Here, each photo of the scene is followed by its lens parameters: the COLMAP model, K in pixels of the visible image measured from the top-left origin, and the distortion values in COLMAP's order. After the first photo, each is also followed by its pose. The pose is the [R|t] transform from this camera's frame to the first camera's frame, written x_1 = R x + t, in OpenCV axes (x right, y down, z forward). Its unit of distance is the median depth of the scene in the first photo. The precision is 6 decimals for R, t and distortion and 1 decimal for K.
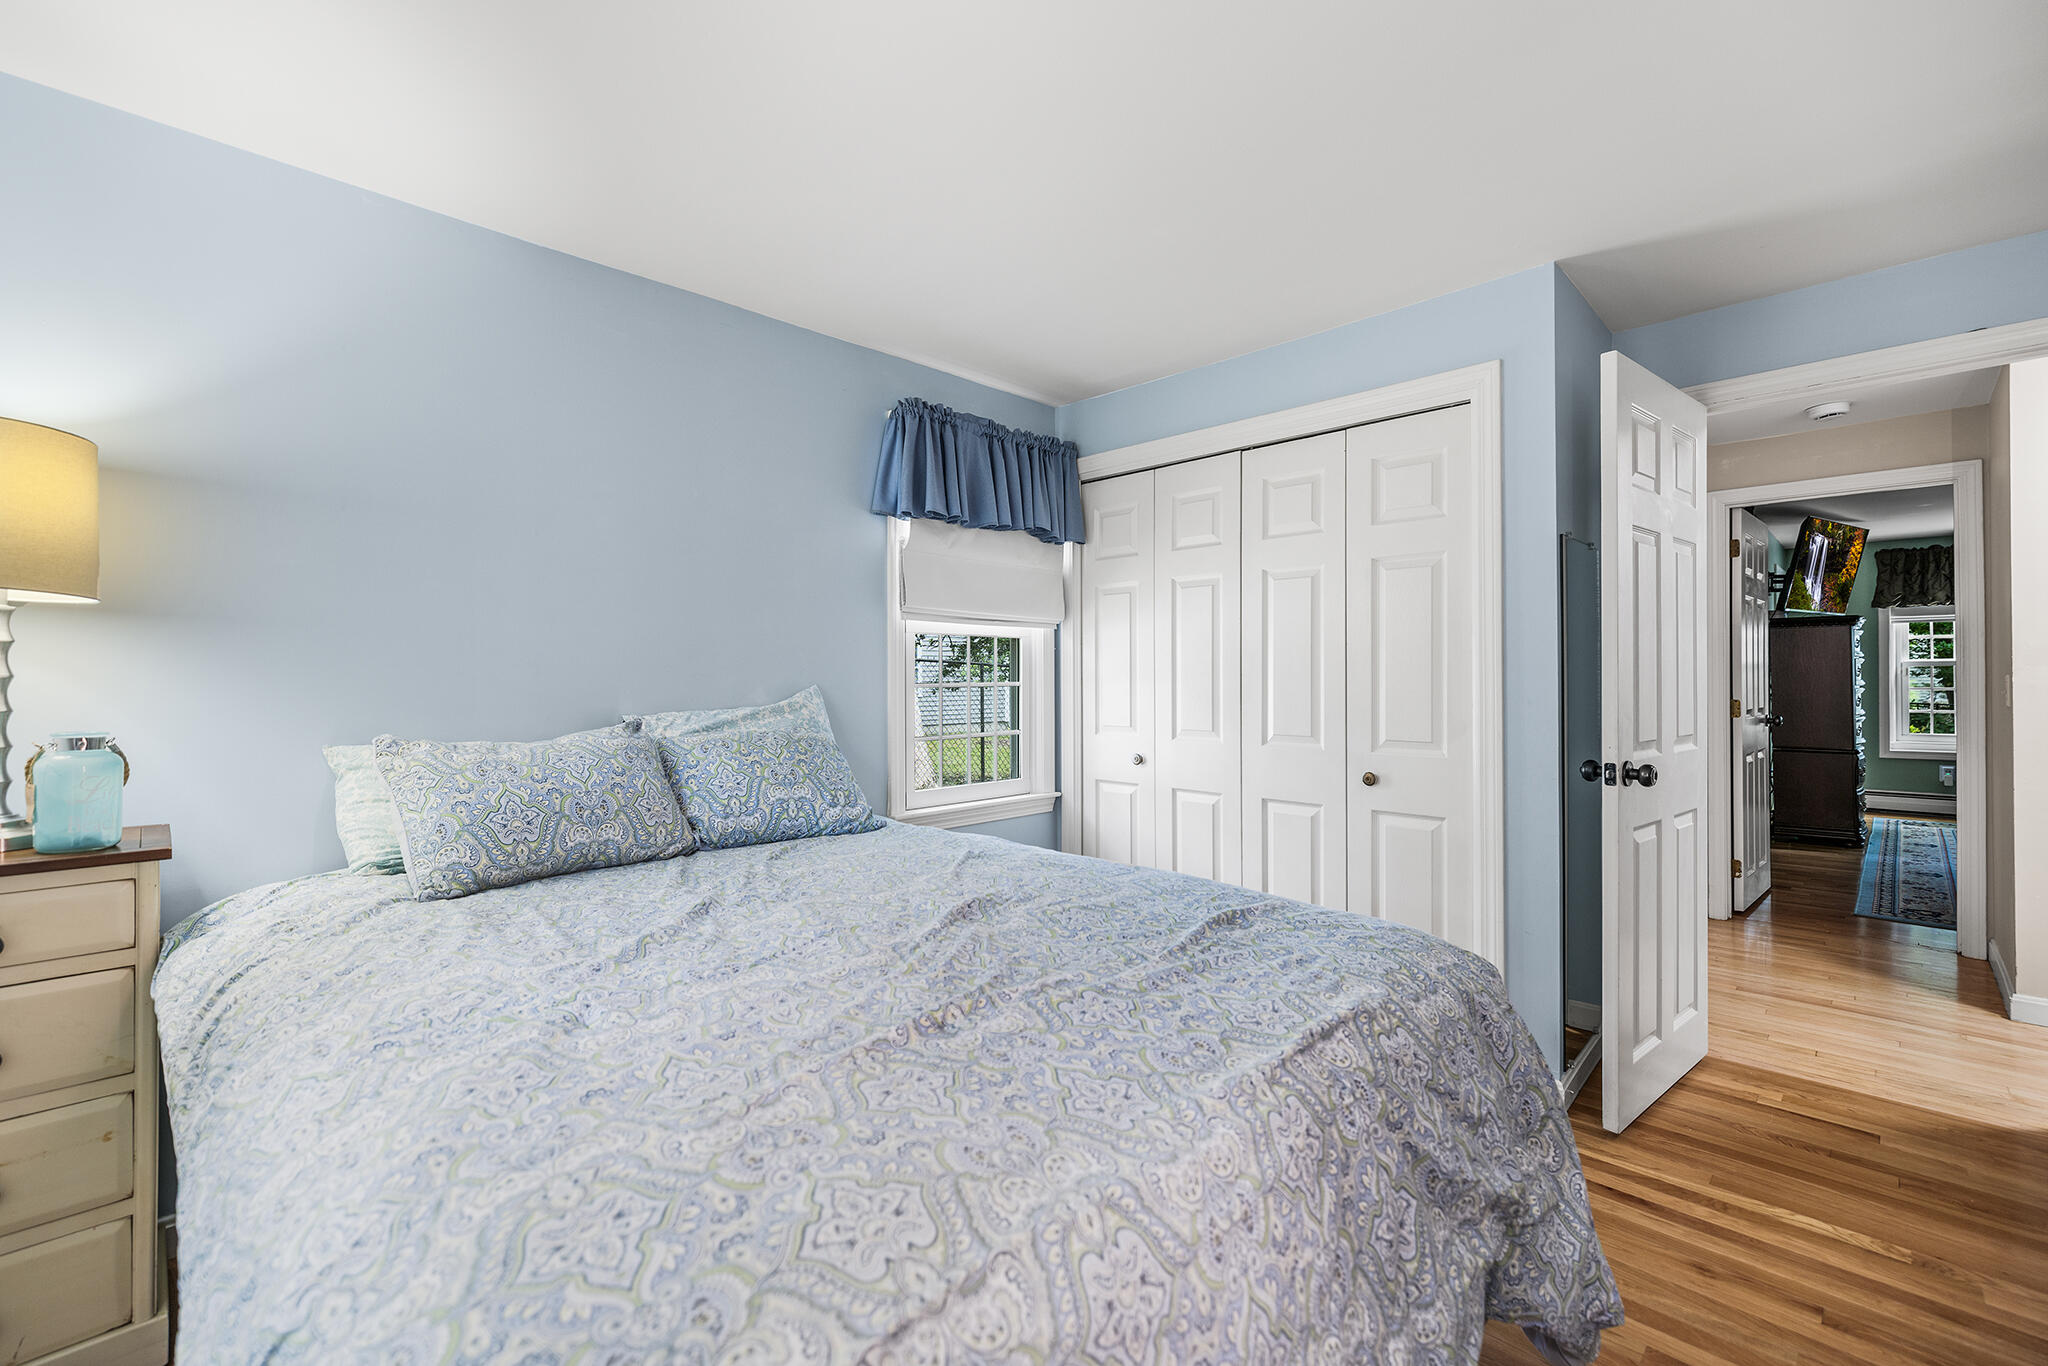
lens RADIAL K [[895.8, 0, 1013.7], [0, 895.8, 689.3], [0, 0, 1]] dist [0.001684, 0.000317]
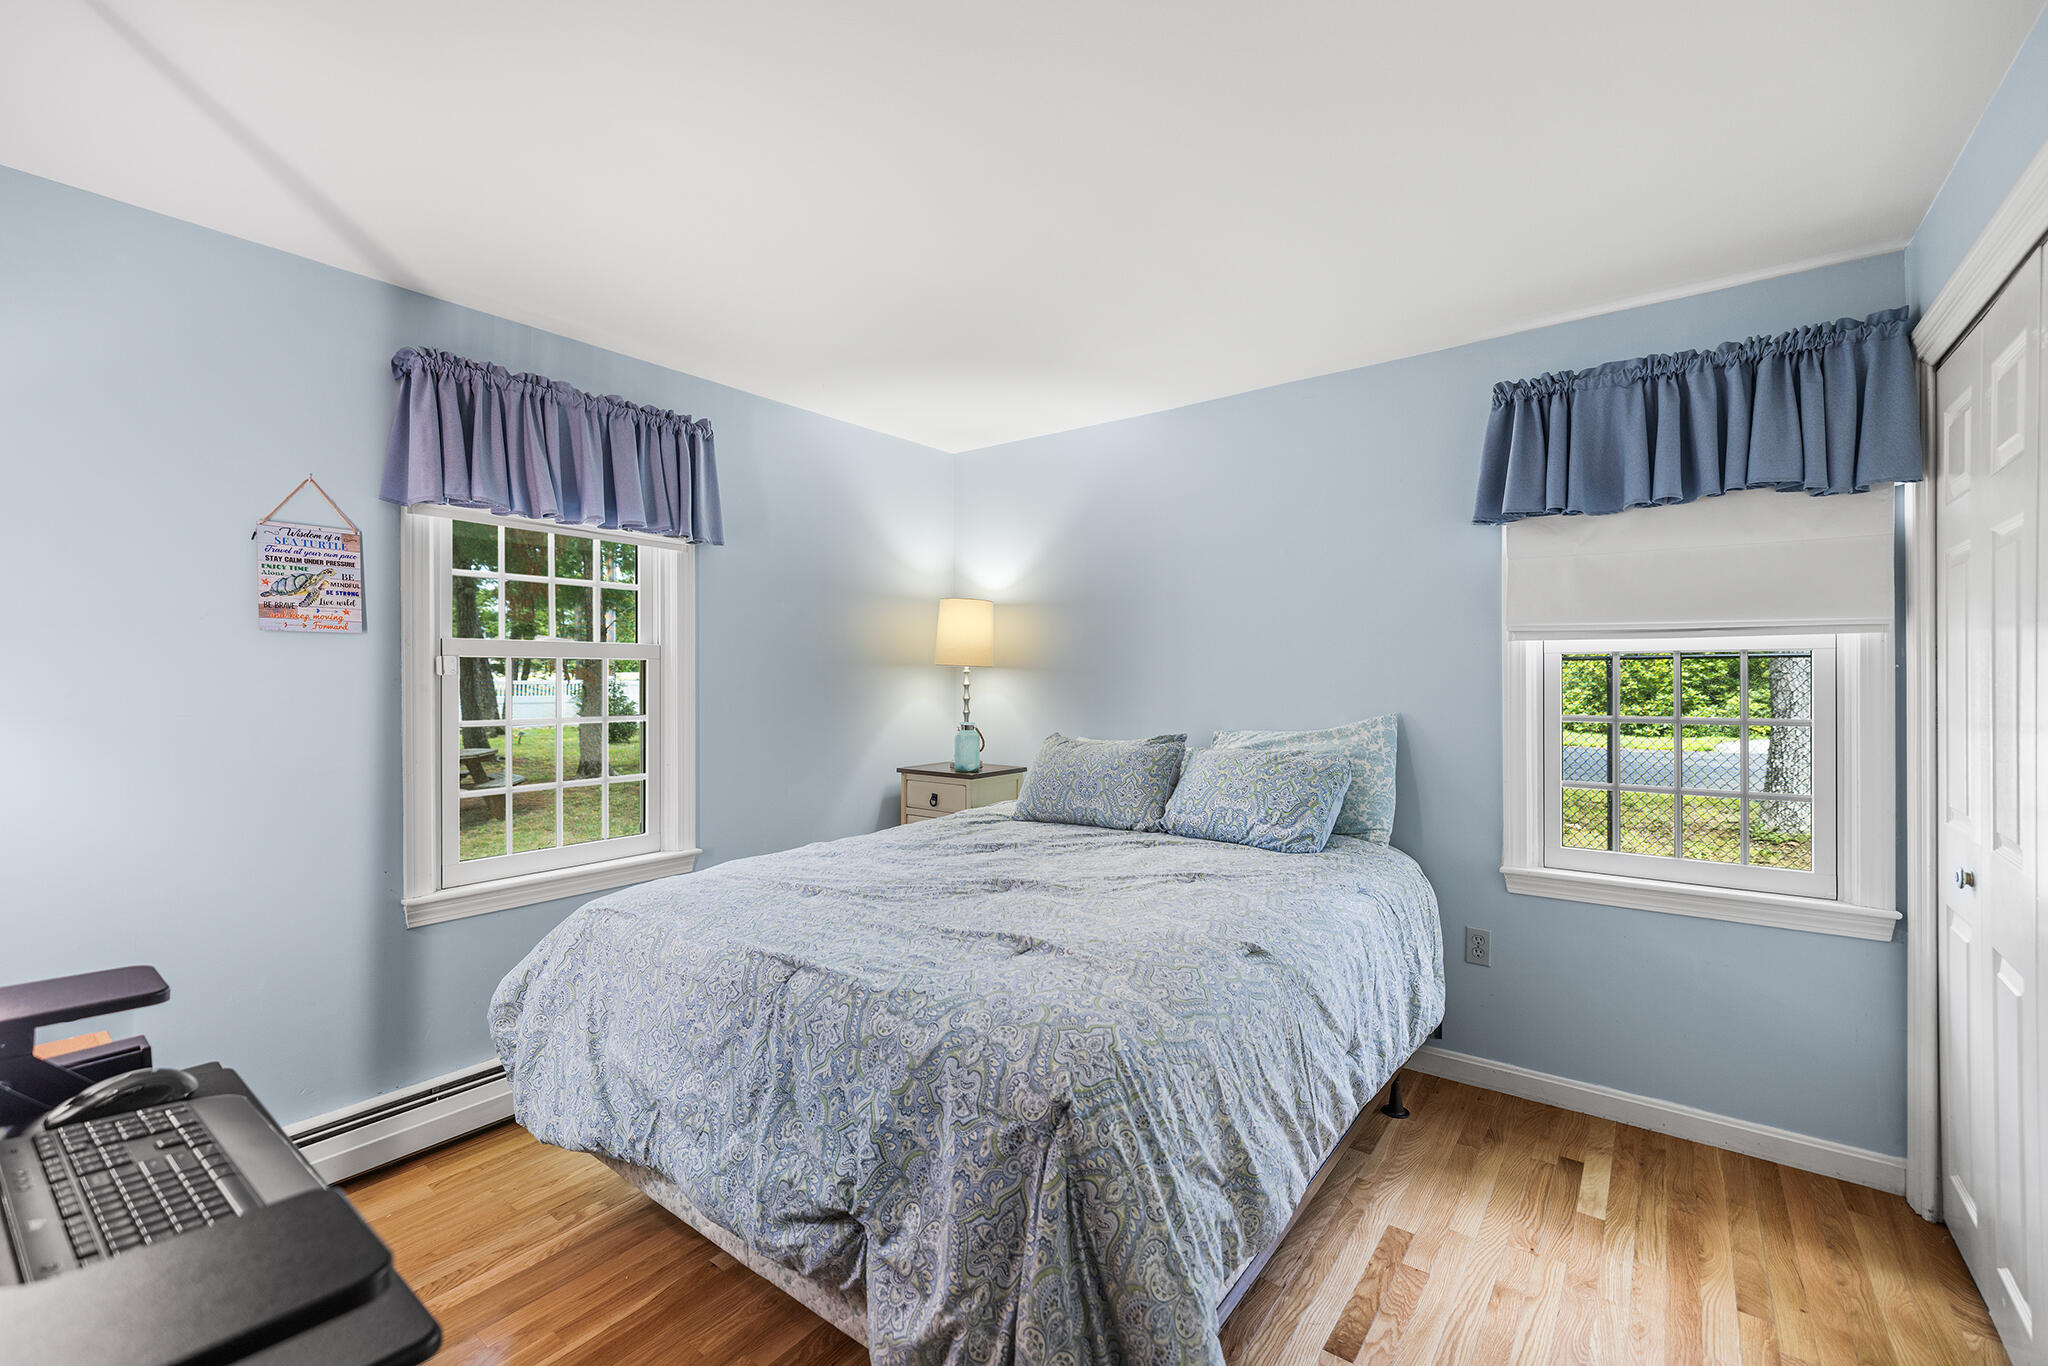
lens RADIAL K [[895.8, 0, 1013.7], [0, 895.8, 689.3], [0, 0, 1]] dist [0.001684, 0.000317]
pose [[0.106092, 0.014808, -0.994246, 0.650993], [-0.010768, 0.999848, 0.013743, -0.036366], [0.994298, 0.009248, 0.106235, 0.415460]]
